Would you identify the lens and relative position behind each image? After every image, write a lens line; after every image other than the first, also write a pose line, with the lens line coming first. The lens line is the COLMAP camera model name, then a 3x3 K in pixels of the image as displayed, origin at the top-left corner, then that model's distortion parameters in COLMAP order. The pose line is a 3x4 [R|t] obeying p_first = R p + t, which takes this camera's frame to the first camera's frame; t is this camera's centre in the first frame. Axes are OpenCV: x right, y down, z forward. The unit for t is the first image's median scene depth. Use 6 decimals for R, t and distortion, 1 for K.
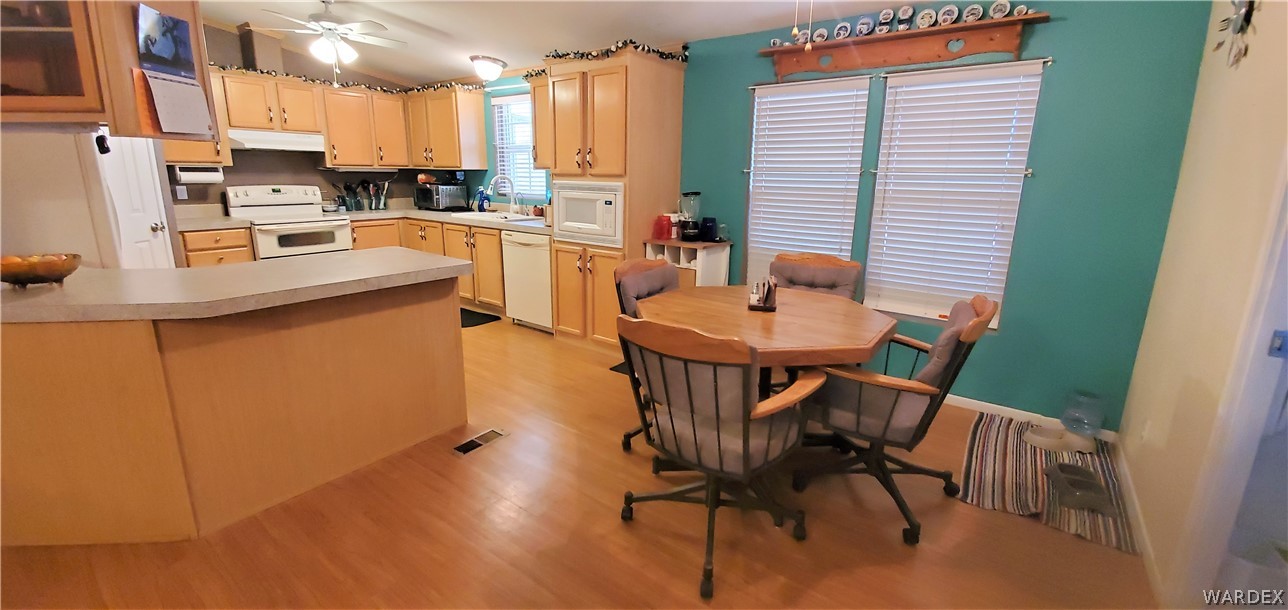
lens RADIAL K [[511.2, 0, 647.5], [0, 511.2, 294.4], [0, 0, 1]] dist [0.002210, -0.010117]
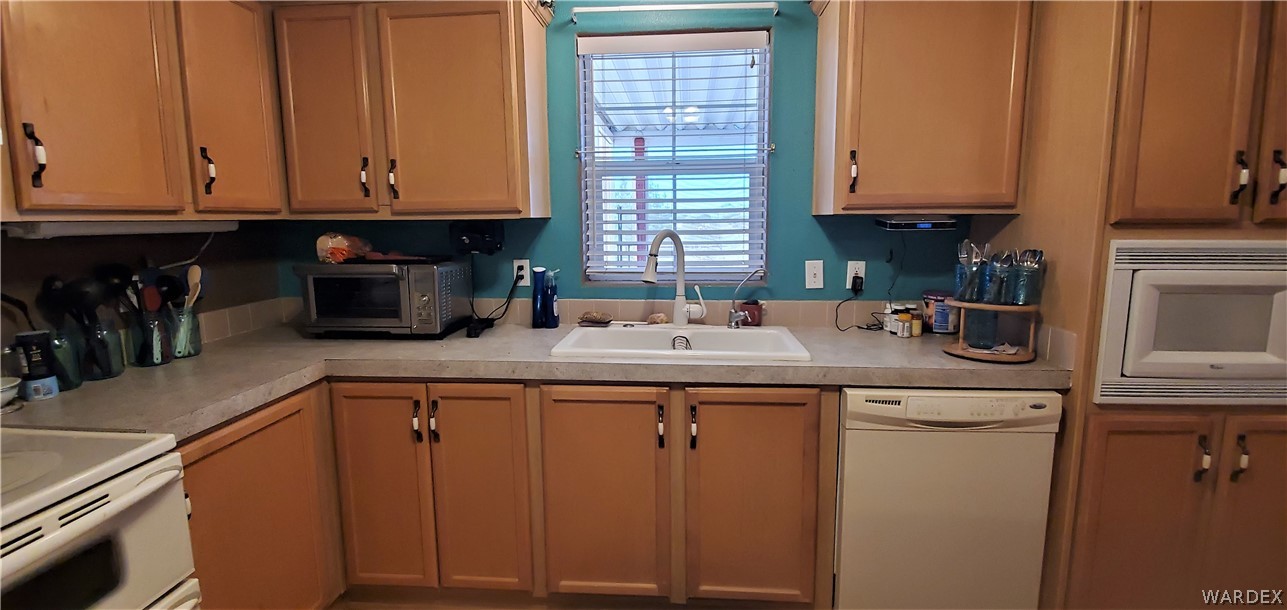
lens RADIAL K [[510.8, 0, 630.9], [0, 510.8, 303.4], [0, 0, 1]] dist [0.002210, -0.010117]
pose [[0.847479, -0.106702, 0.519995, -0.647687], [0.144211, 0.989027, -0.032087, -0.215476], [-0.510865, 0.102182, 0.853566, 0.875003]]
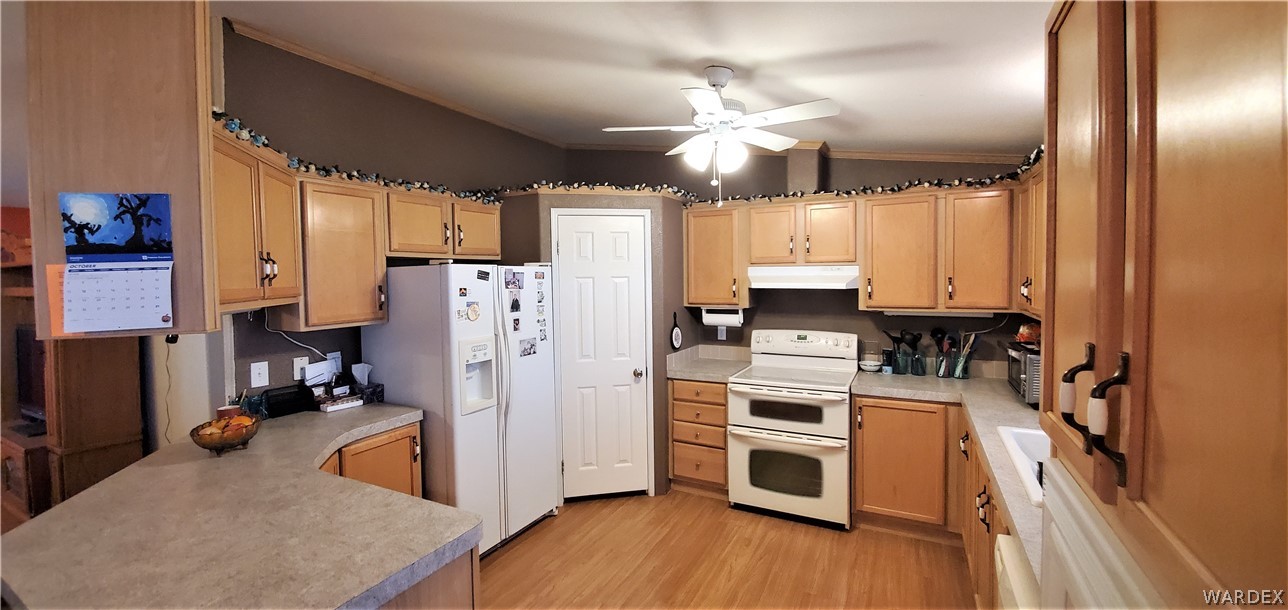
lens RADIAL K [[511.2, 0, 640.3], [0, 511.2, 291.8], [0, 0, 1]] dist [0.002210, -0.010117]
pose [[0.152407, 0.012191, -0.988243, 0.007408], [-0.213584, 0.976701, -0.020891, -0.249043], [0.964963, 0.214257, 0.151460, 0.772223]]
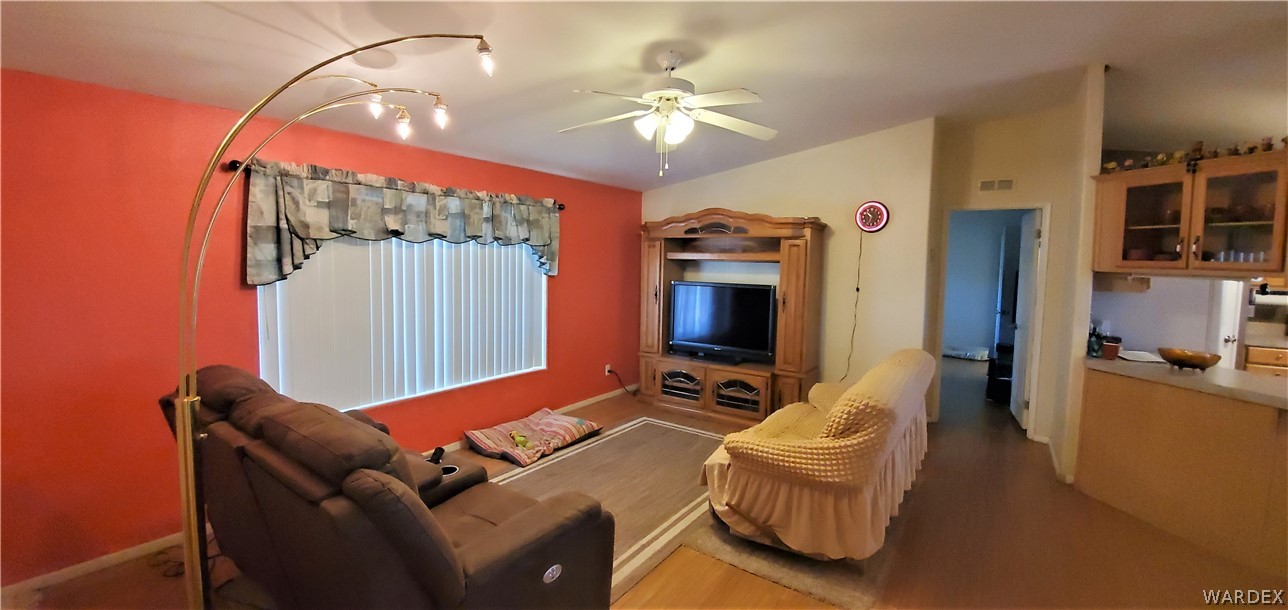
lens RADIAL K [[511.2, 0, 643.9], [0, 511.2, 295.9], [0, 0, 1]] dist [0.002210, -0.010117]
pose [[0.024213, 0.057594, -0.998046, 0.169971], [-0.249084, 0.967202, 0.049771, 0.051231], [0.968179, 0.247392, 0.037765, -0.384967]]
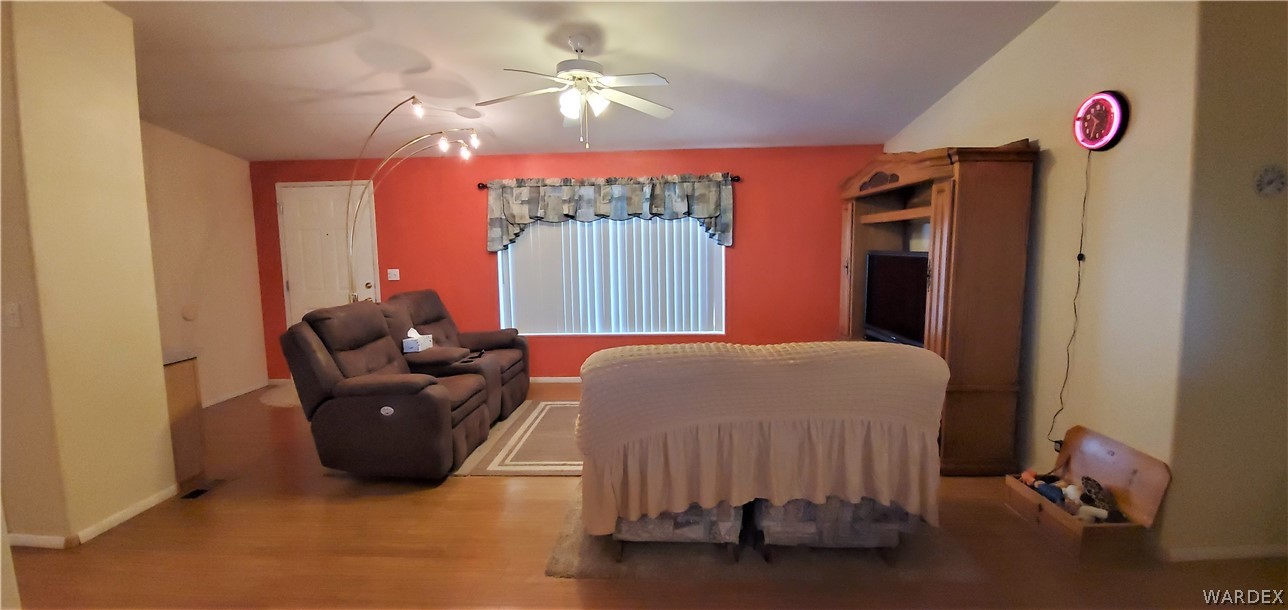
lens RADIAL K [[511.2, 0, 646.6], [0, 511.2, 290.9], [0, 0, 1]] dist [0.002210, -0.010117]
pose [[-0.828140, 0.054615, -0.557854, -0.163670], [-0.122274, 0.953671, 0.274883, -0.096071], [0.547022, 0.295853, -0.783095, 0.345784]]
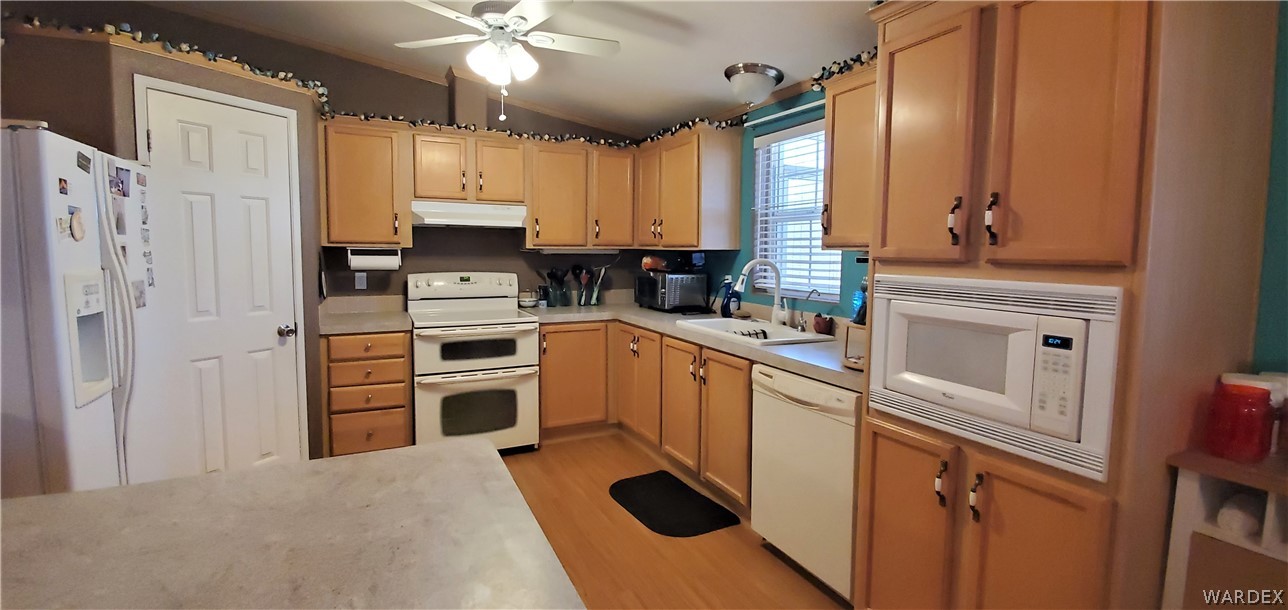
lens RADIAL K [[560.2, 0, 645.1], [0, 560.2, 290.0], [0, 0, 1]] dist [-0.006072, -0.002400]
pose [[0.888497, 0.025342, -0.458182, -0.138964], [-0.100832, 0.984853, -0.141060, -0.120530], [0.447667, 0.171531, 0.877594, 0.488950]]
